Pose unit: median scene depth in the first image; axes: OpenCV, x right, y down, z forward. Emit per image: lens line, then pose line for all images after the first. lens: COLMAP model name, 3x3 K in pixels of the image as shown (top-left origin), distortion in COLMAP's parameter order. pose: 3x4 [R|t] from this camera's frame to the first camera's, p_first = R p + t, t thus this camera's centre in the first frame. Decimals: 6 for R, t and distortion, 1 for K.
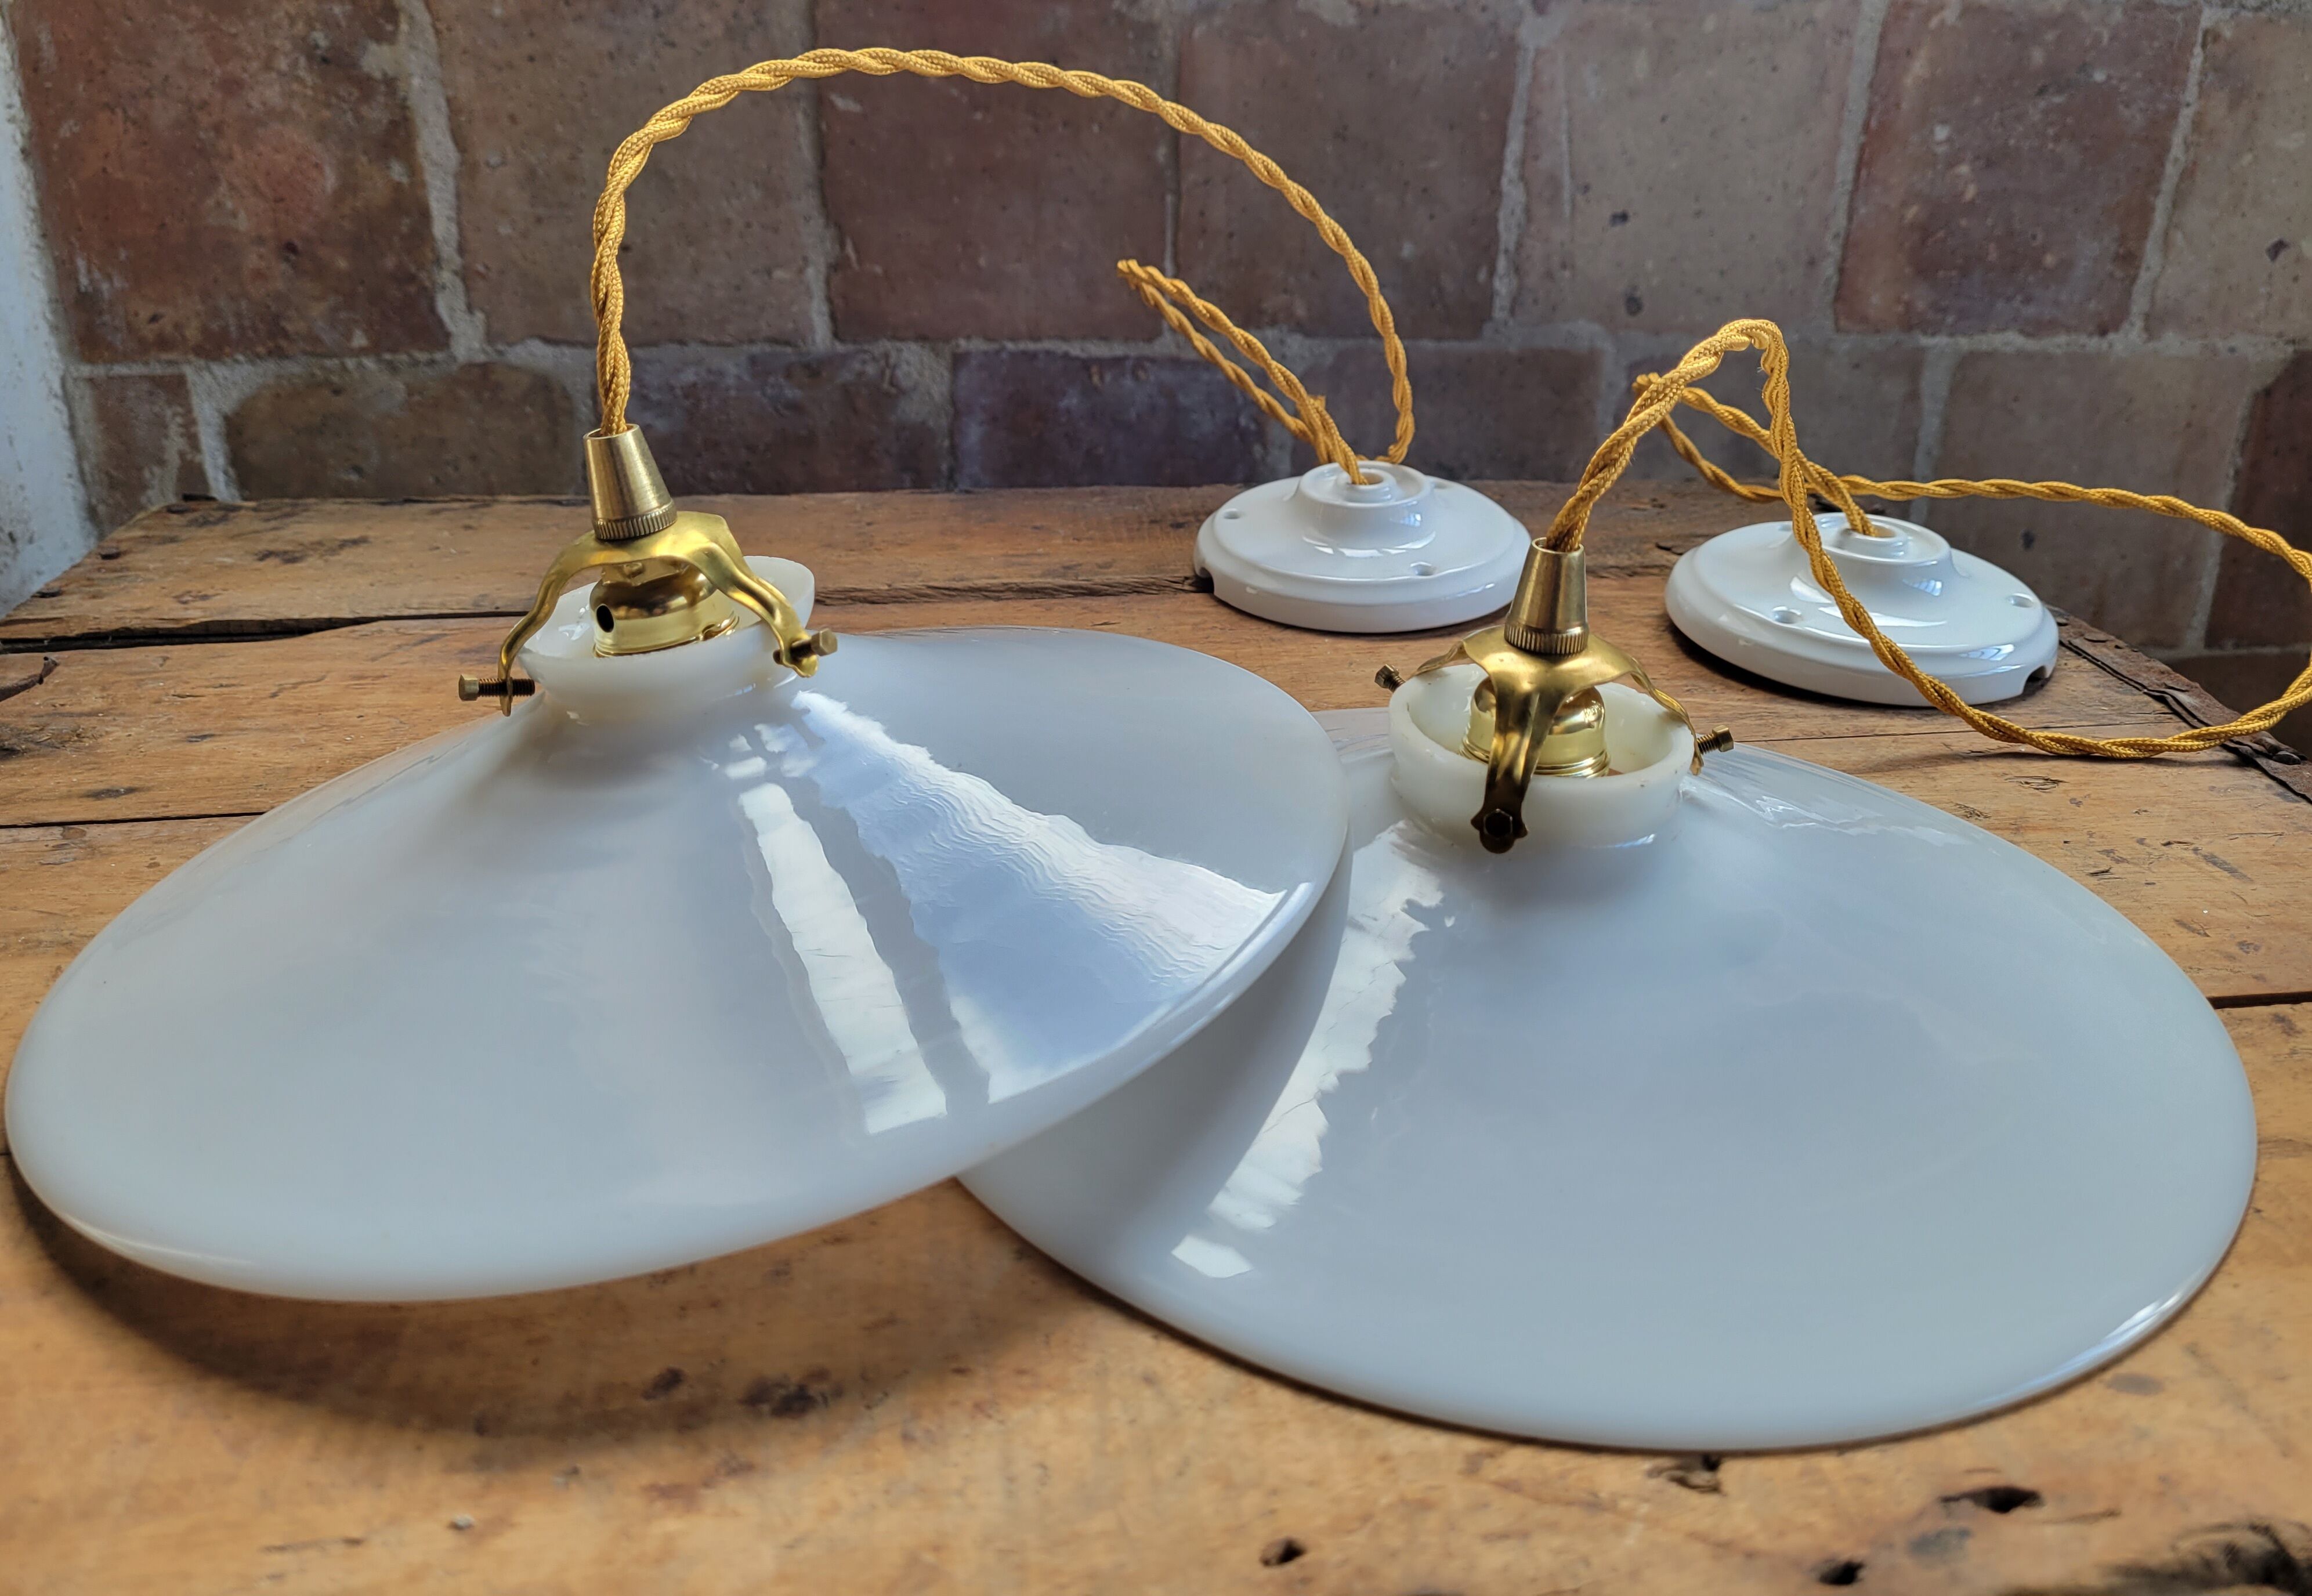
lens RADIAL K [[1786.0, 0, 1168.6], [0, 1786.0, 680.5], [0, 0, 1]] dist [0.031959, -0.025917]
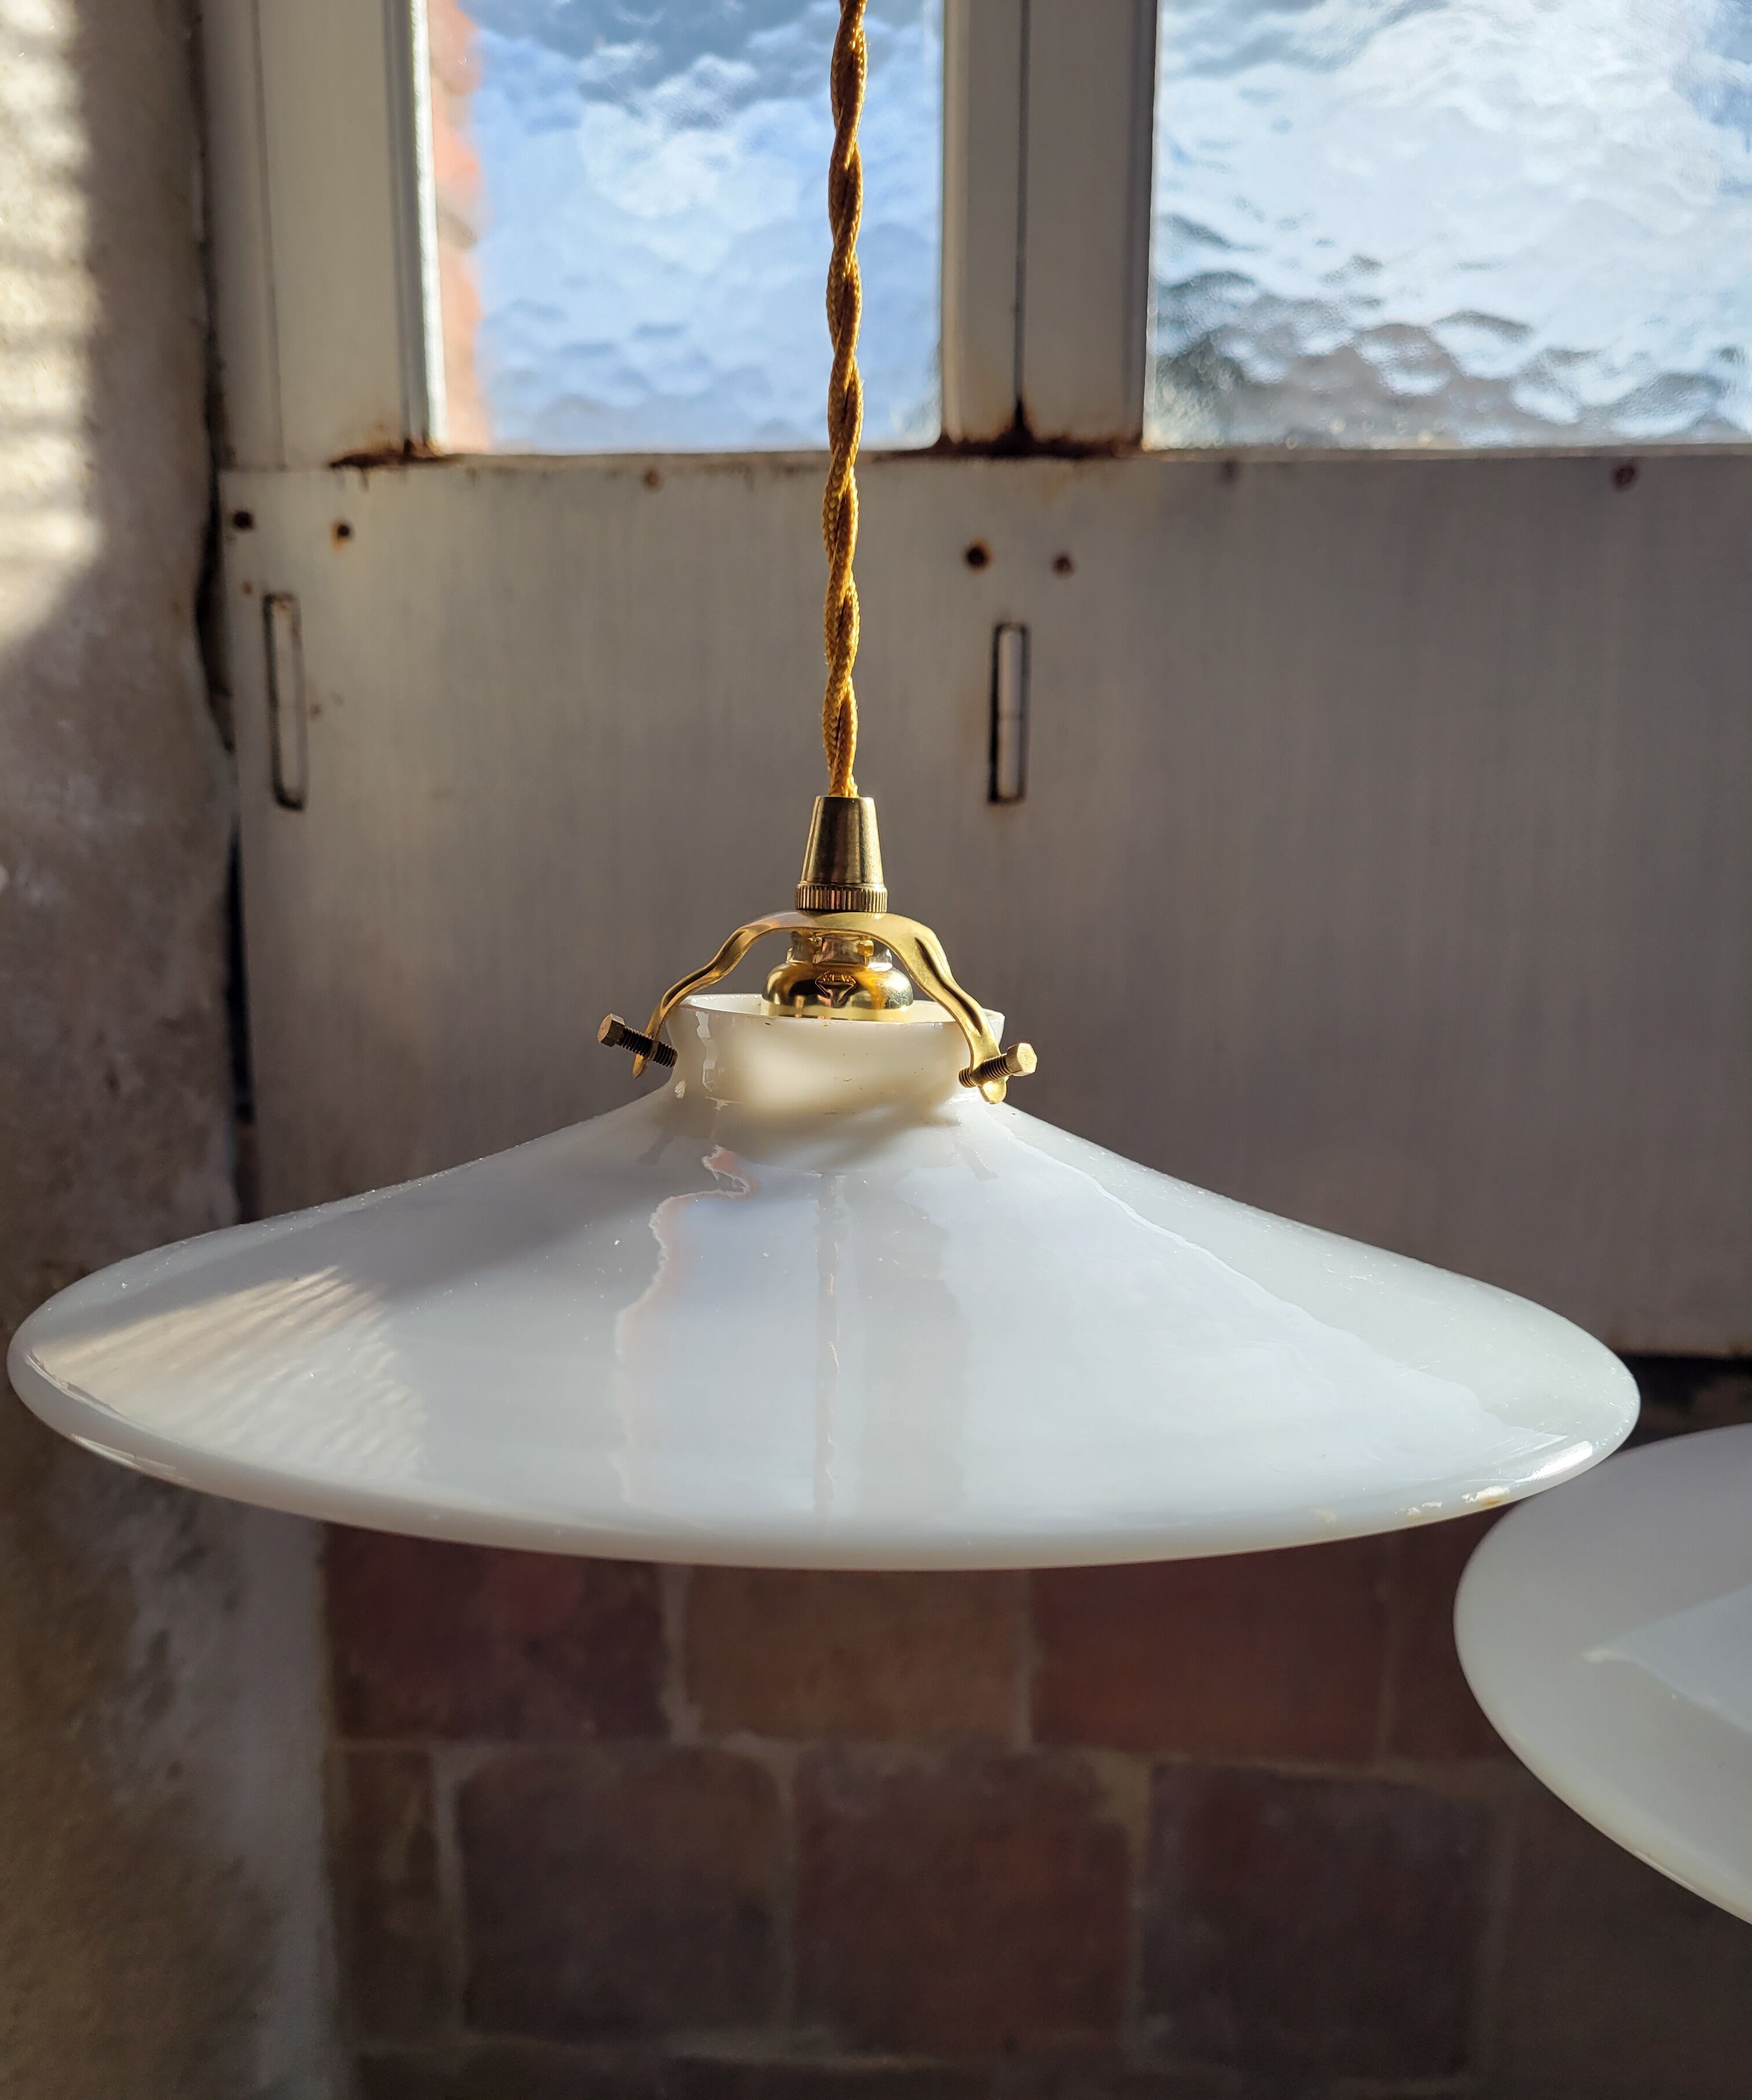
lens RADIAL K [[1843.2, 0, 904.0], [0, 1843.2, 1163.1], [0, 0, 1]] dist [0.014395, -0.013718]
pose [[0.978710, 0.034490, -0.202327, -0.066667], [-0.065322, 0.986865, -0.147754, -0.376219], [0.194574, 0.157825, 0.968108, -0.054592]]
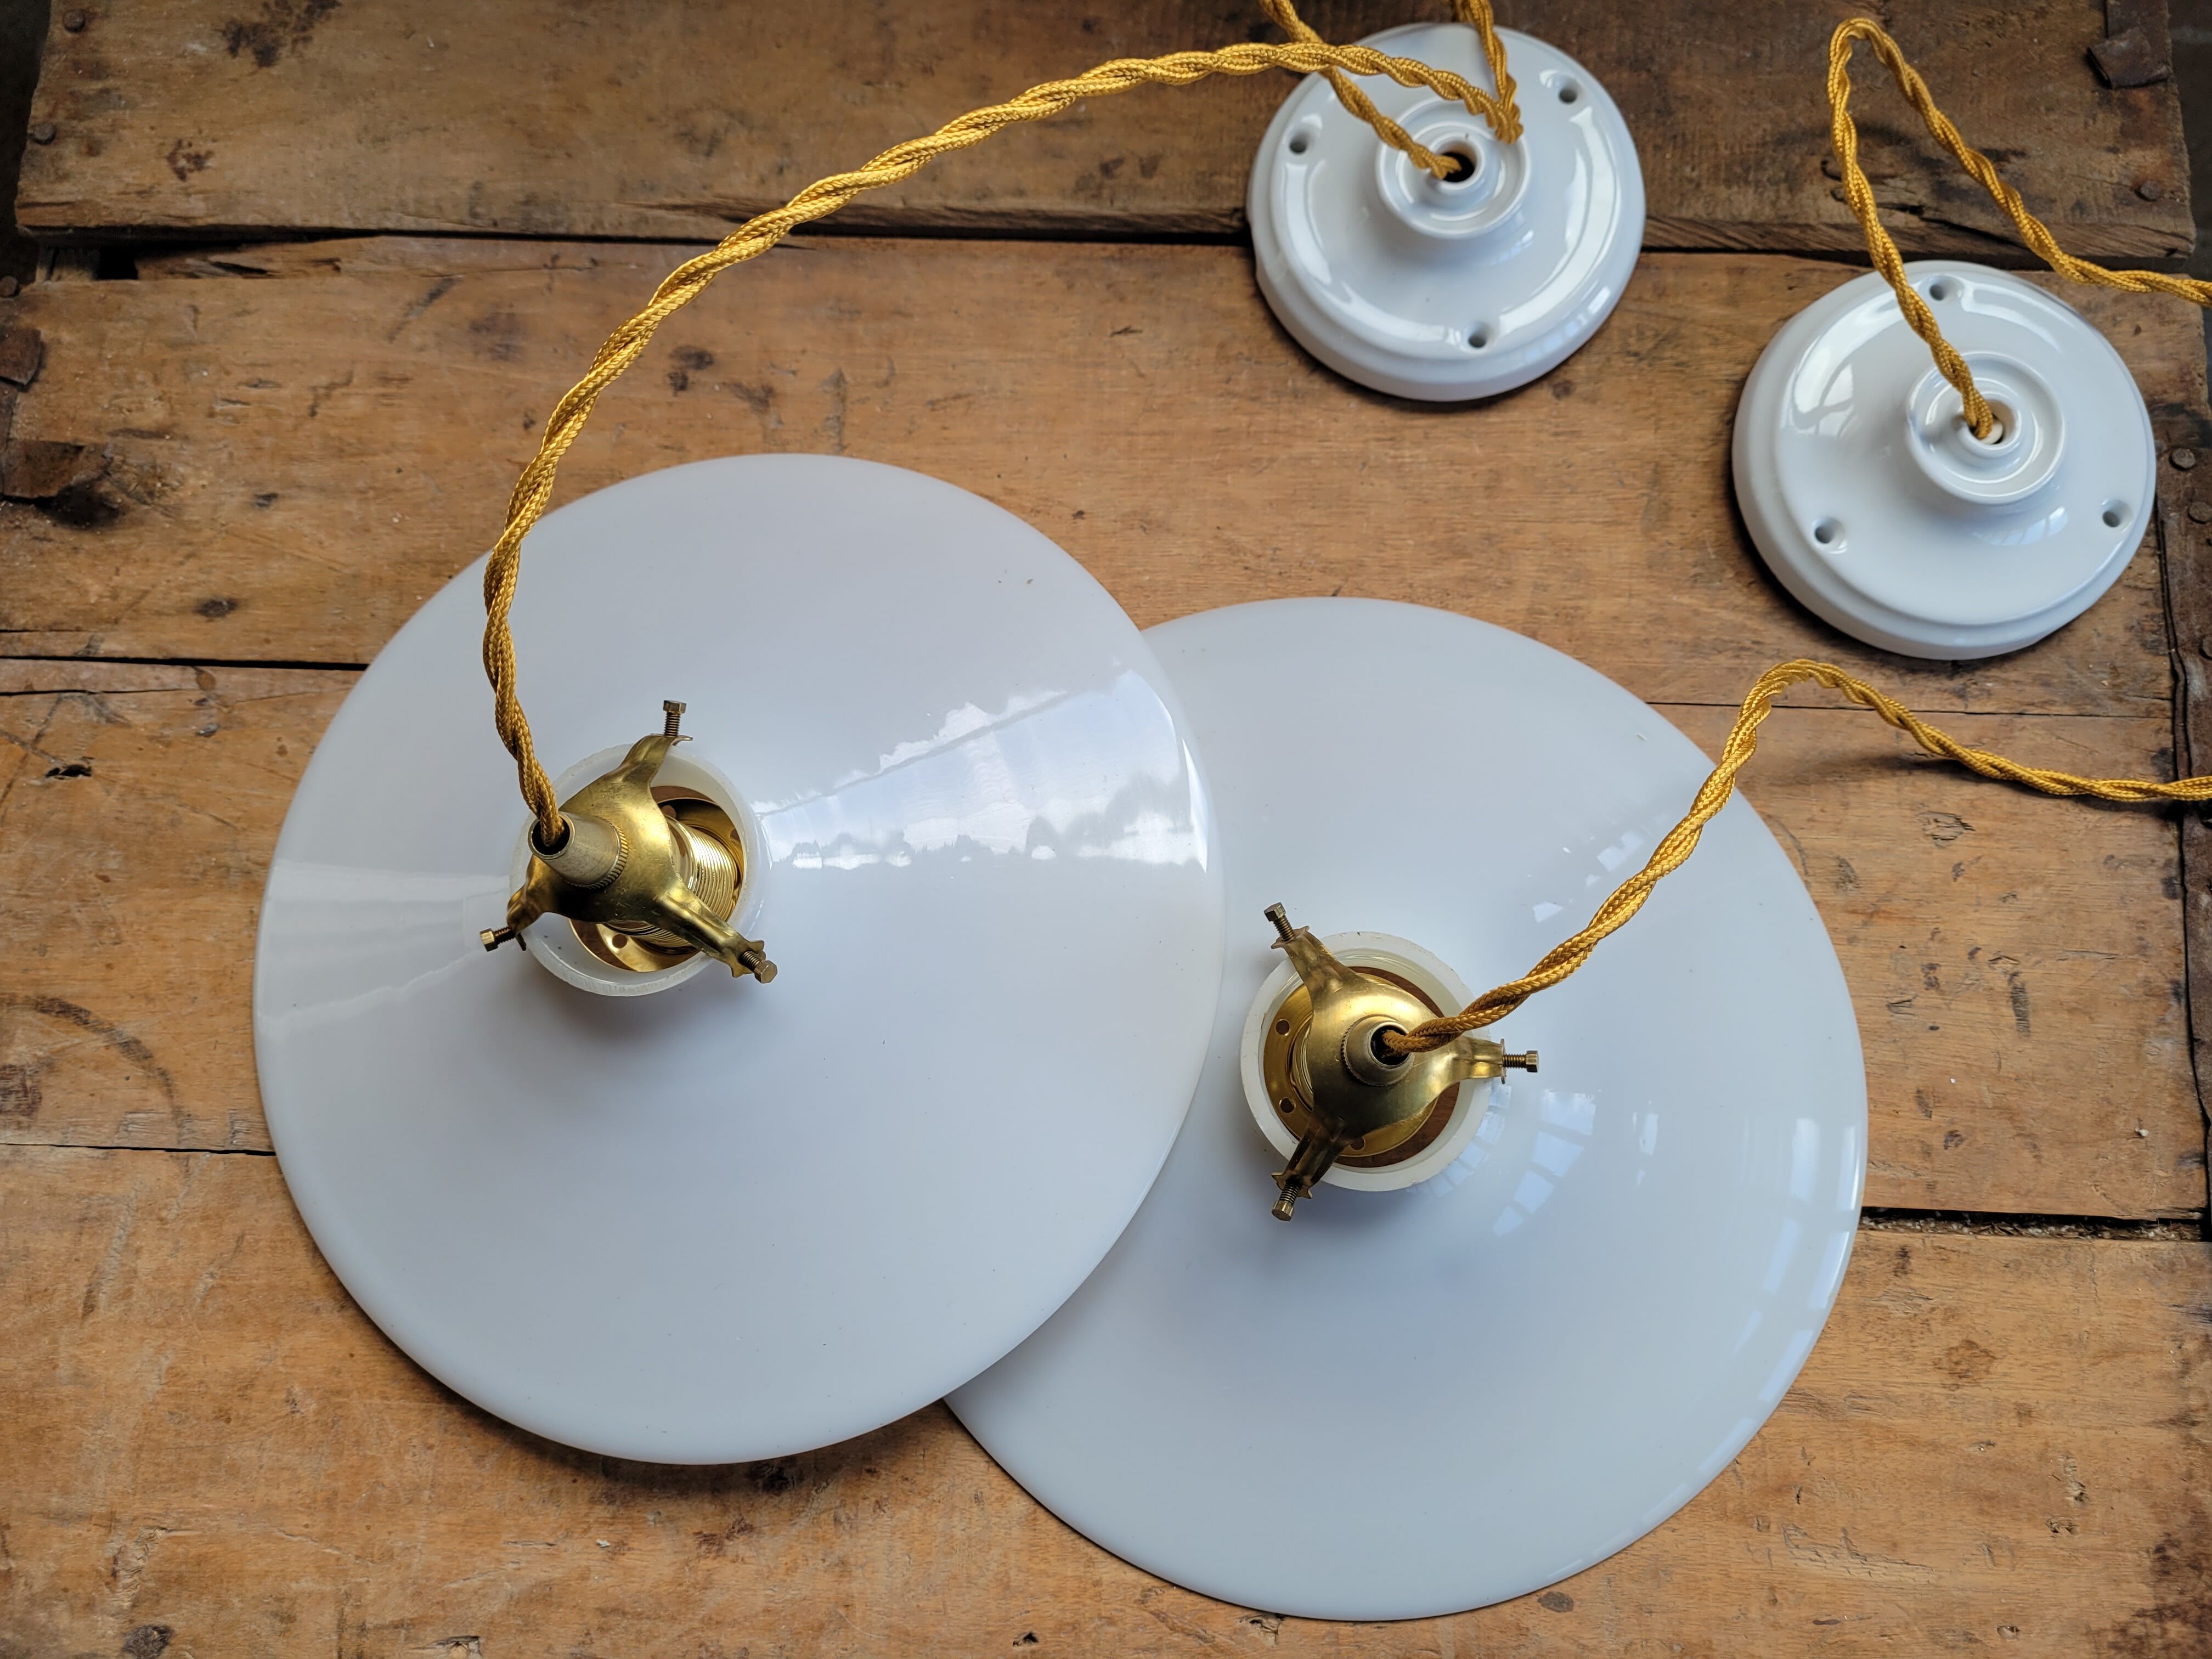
lens RADIAL K [[1703.9, 0, 1113.6], [0, 1703.9, 812.3], [0, 0, 1]] dist [0.030431, -0.031290]
pose [[0.985203, 0.157031, -0.068671, 0.037736], [-0.033134, 0.567620, 0.822623, -0.397850], [0.168156, -0.808176, 0.564425, 0.188090]]
